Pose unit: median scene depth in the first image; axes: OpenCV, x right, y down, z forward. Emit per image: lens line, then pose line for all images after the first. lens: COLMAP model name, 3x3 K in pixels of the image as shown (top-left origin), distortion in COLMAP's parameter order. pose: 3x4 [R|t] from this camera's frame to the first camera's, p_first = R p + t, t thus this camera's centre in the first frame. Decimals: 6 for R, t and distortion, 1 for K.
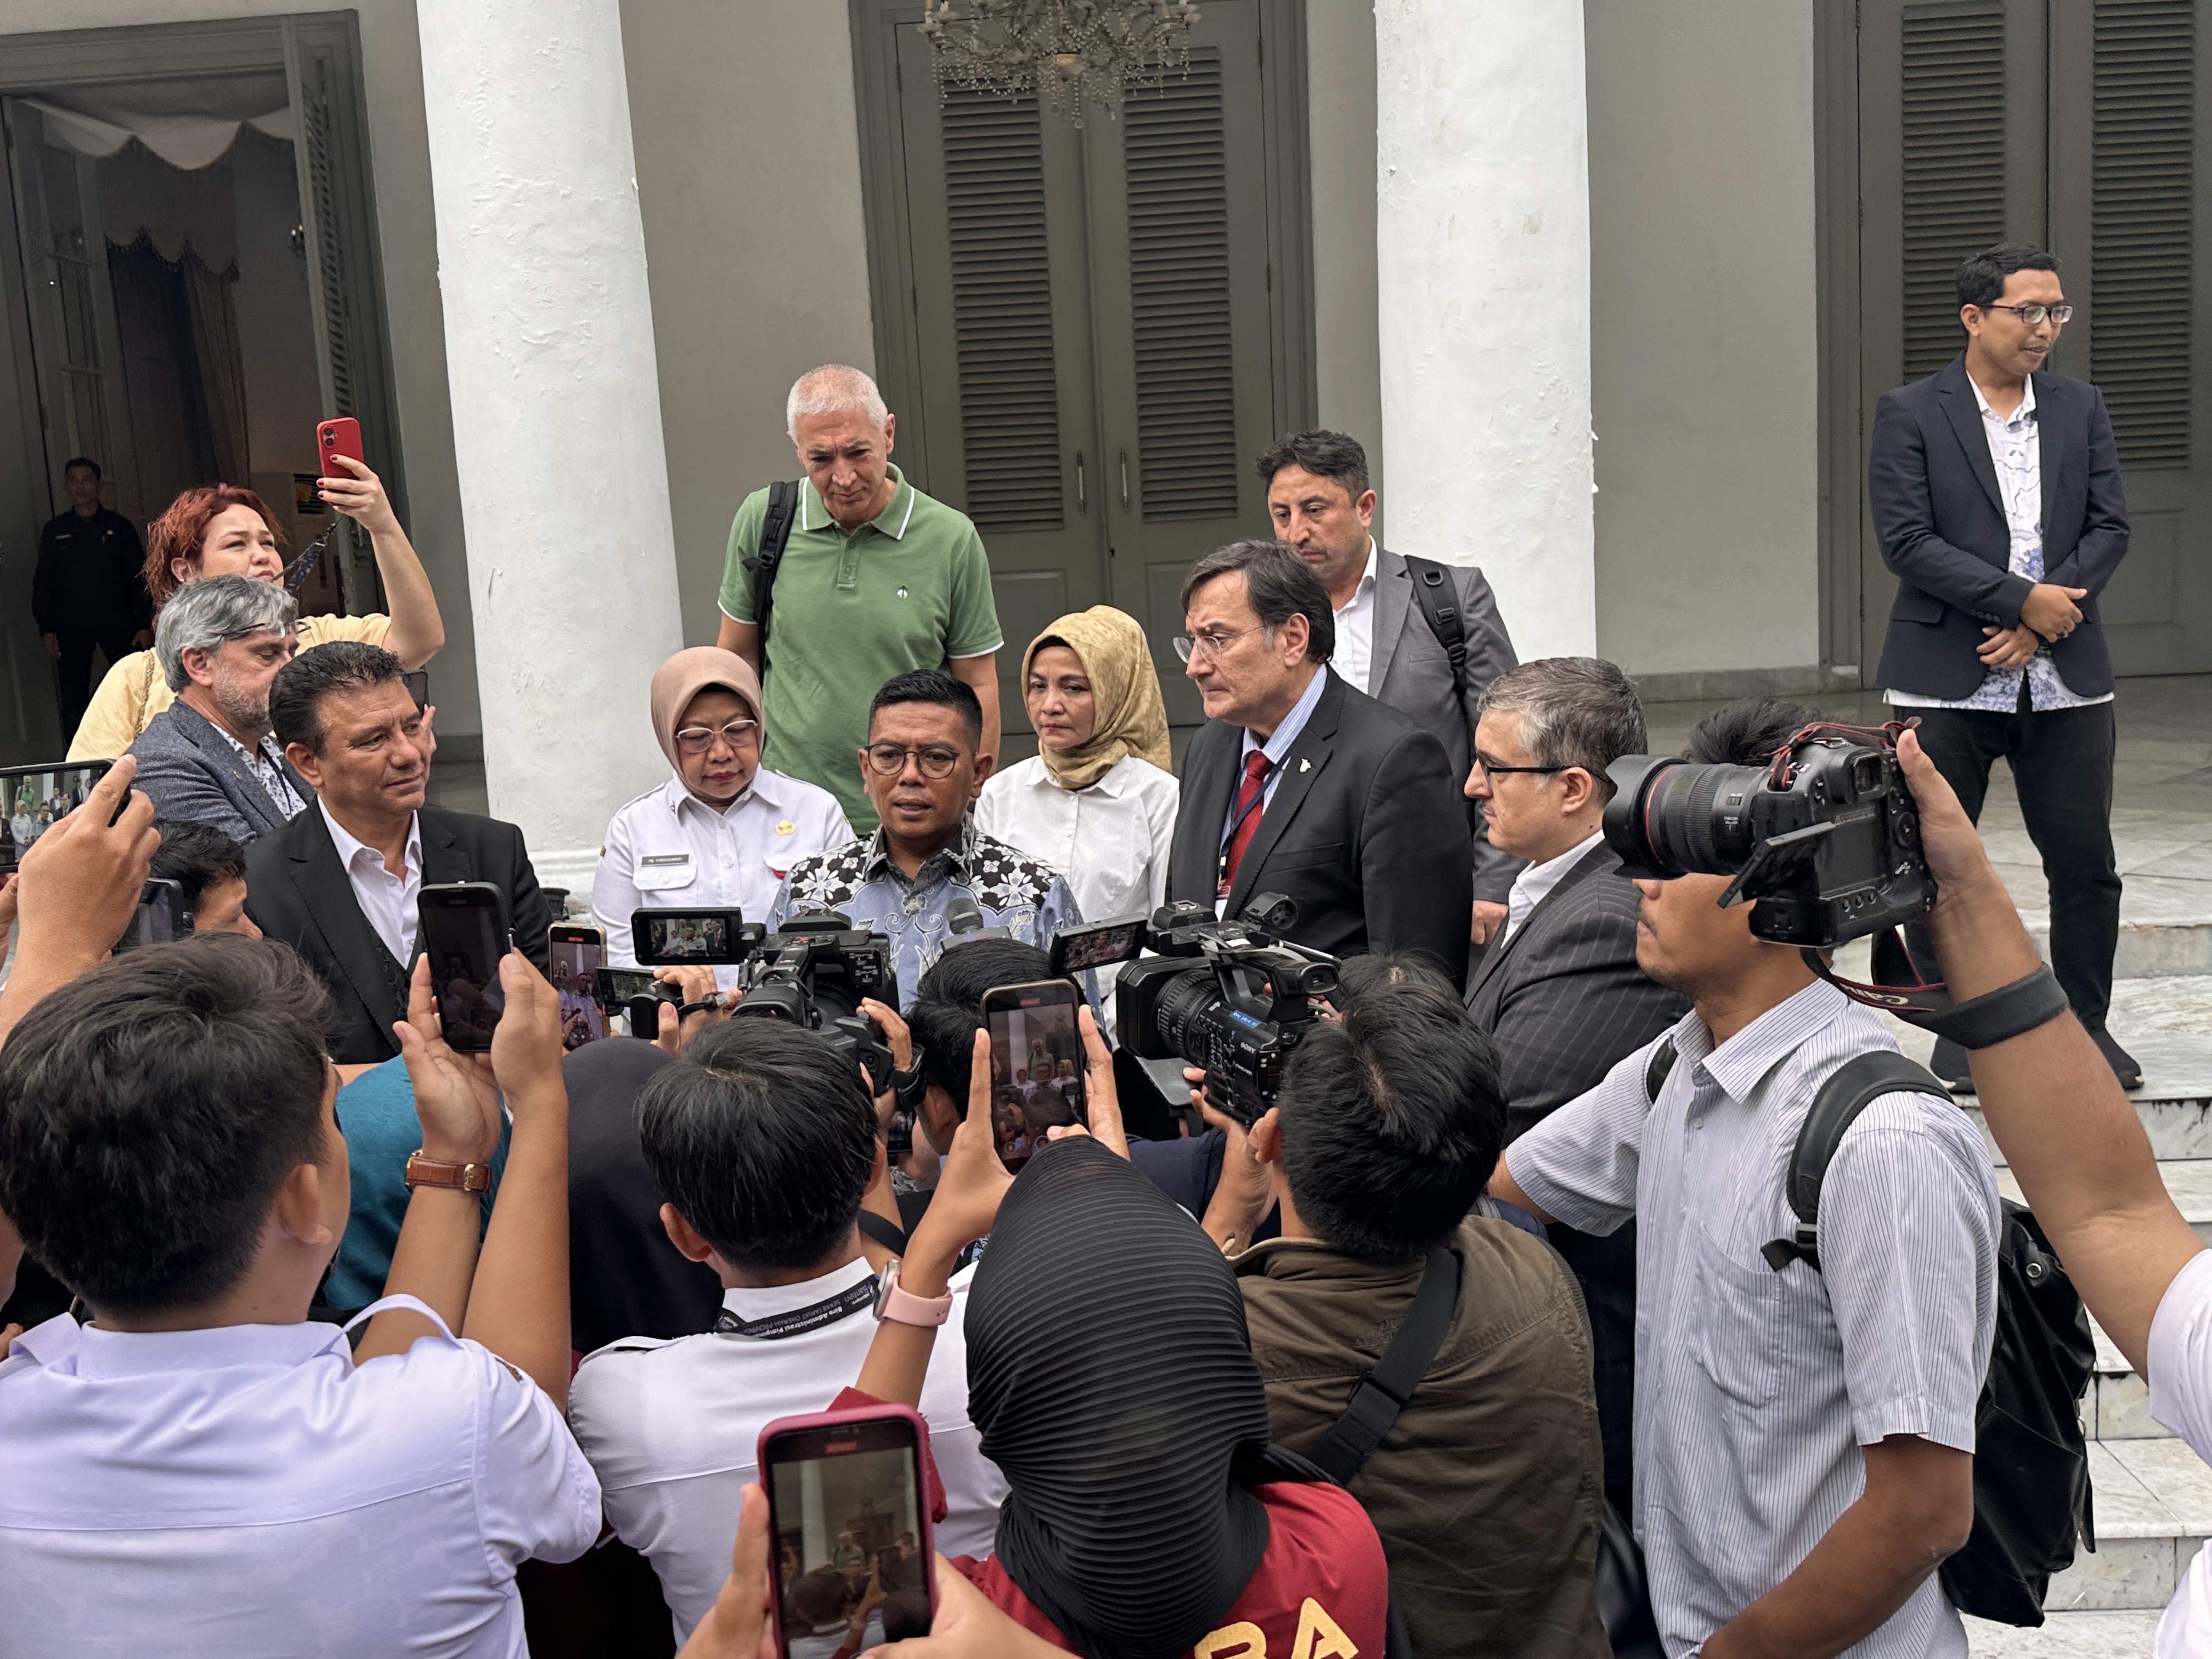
lens RADIAL K [[2071.9, 0, 1105.2], [0, 2071.9, 825.4], [0, 0, 1]] dist [0.005988, 0.000000]
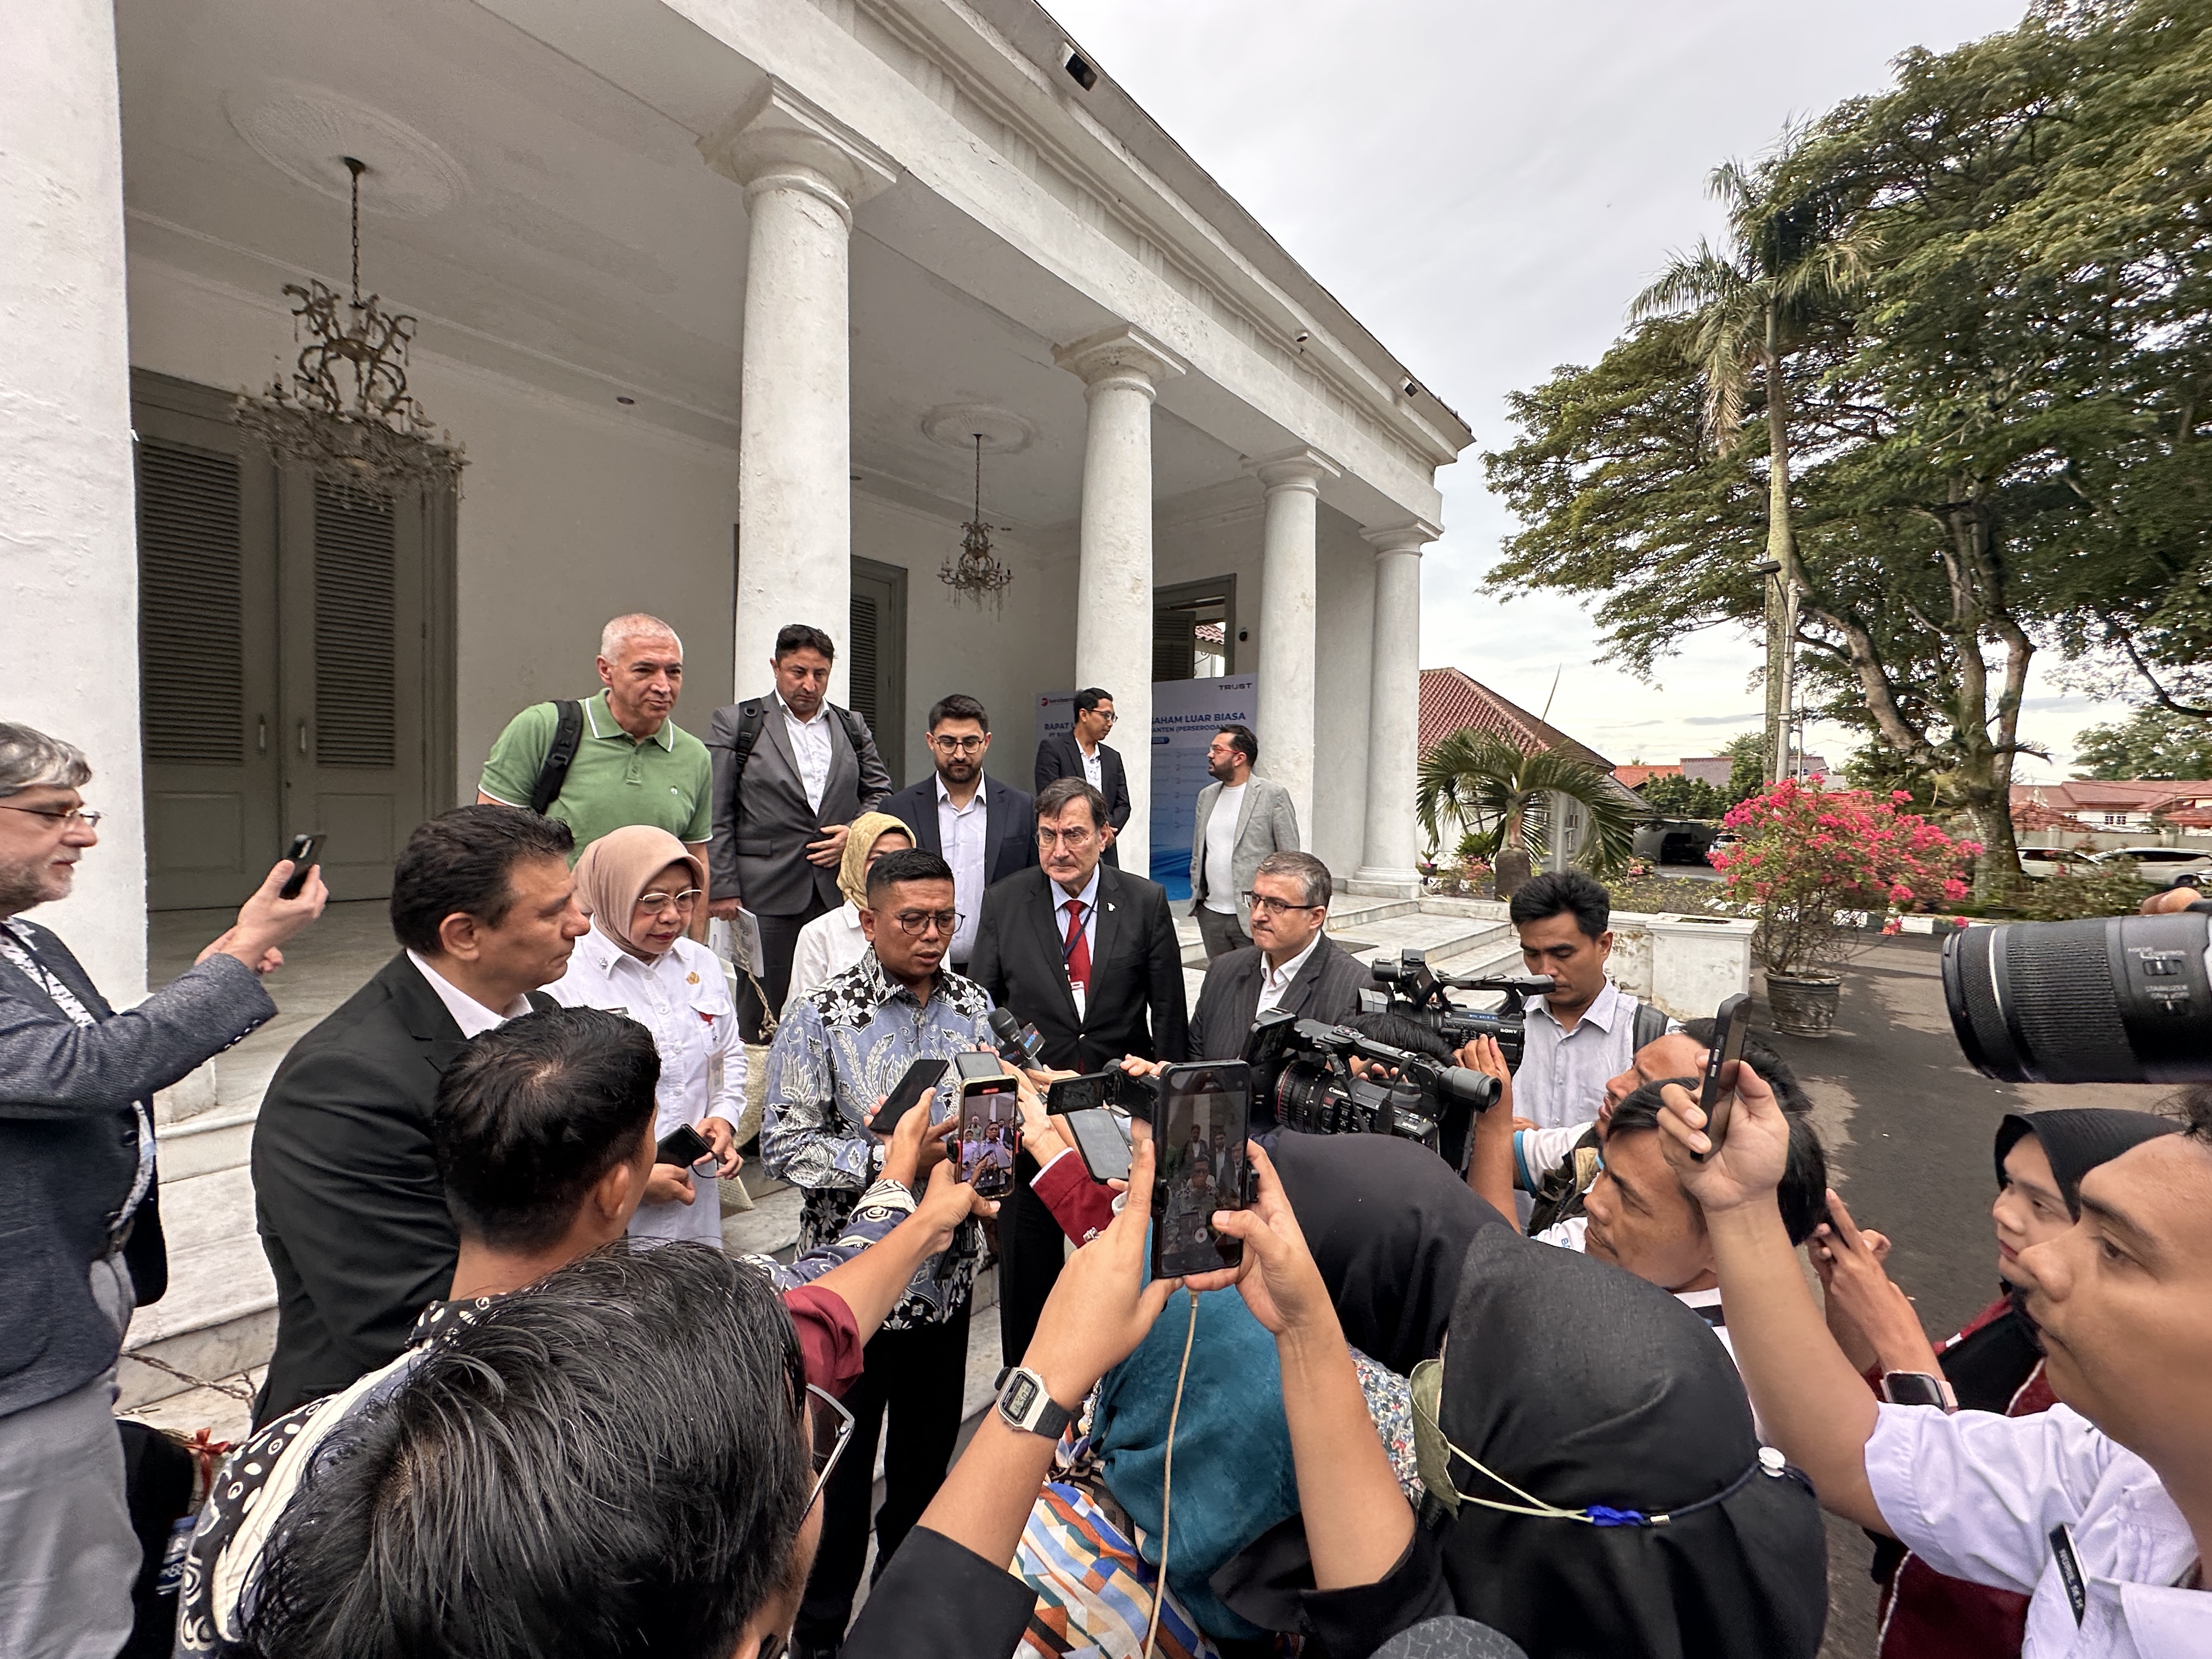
lens RADIAL K [[882.5, 0, 1103.8], [0, 882.5, 827.8], [0, 0, 1]] dist [-0.002001, -0.000298]
pose [[0.620408, 0.043667, 0.783063, -0.431848], [0.051355, 0.994044, -0.096119, -0.022965], [-0.782596, 0.099847, 0.614470, 0.471623]]
